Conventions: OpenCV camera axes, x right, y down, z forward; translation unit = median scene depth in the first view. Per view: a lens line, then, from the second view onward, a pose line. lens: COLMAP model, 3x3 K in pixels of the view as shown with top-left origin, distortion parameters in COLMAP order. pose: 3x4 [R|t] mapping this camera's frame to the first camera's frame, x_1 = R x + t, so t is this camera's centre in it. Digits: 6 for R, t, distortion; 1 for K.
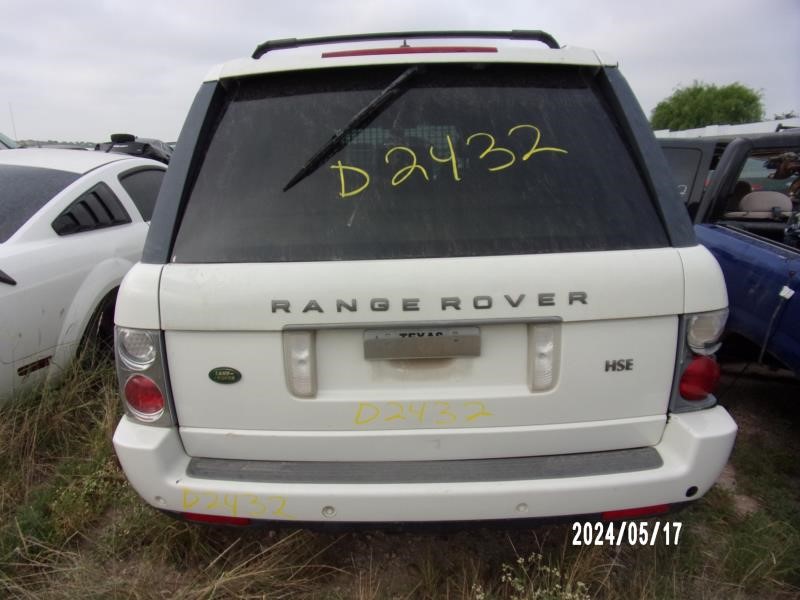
lens RADIAL K [[589.5, 0, 387.4], [0, 589.5, 299.3], [0, 0, 1]] dist [-0.032899, -0.000726]
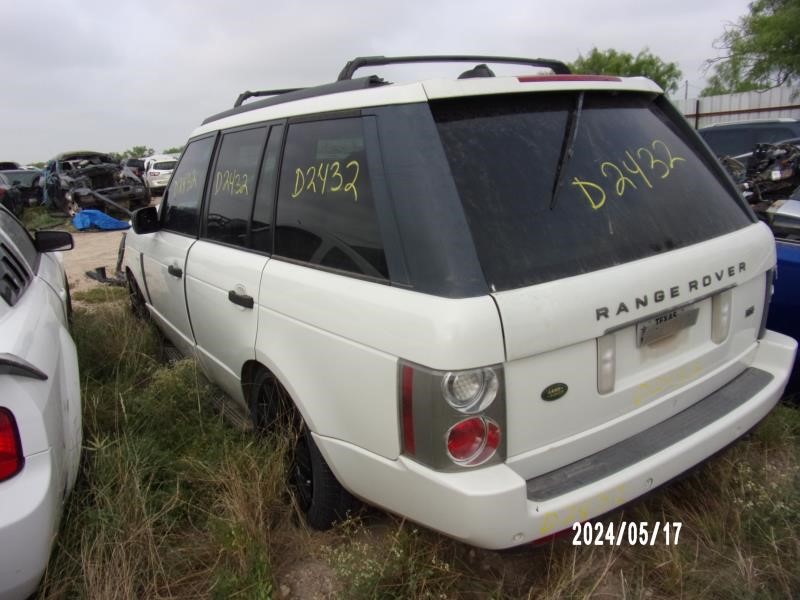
lens RADIAL K [[589.5, 0, 387.4], [0, 589.5, 299.3], [0, 0, 1]] dist [-0.032899, -0.000726]
pose [[0.835662, -0.171162, 0.521894, -1.030702], [0.178089, 0.983306, 0.037329, -0.119298], [-0.519571, 0.061749, 0.852193, 0.270456]]
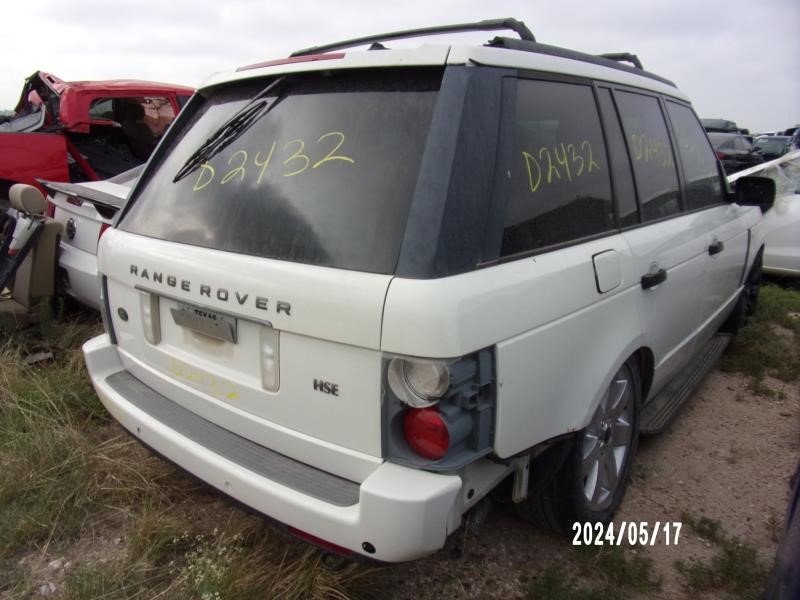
lens RADIAL K [[589.5, 0, 387.4], [0, 589.5, 299.3], [0, 0, 1]] dist [-0.032899, -0.000726]
pose [[0.776781, 0.188477, -0.600905, 1.022851], [-0.168873, 0.981559, 0.089571, -0.131789], [0.606706, 0.031899, 0.794286, 0.289746]]
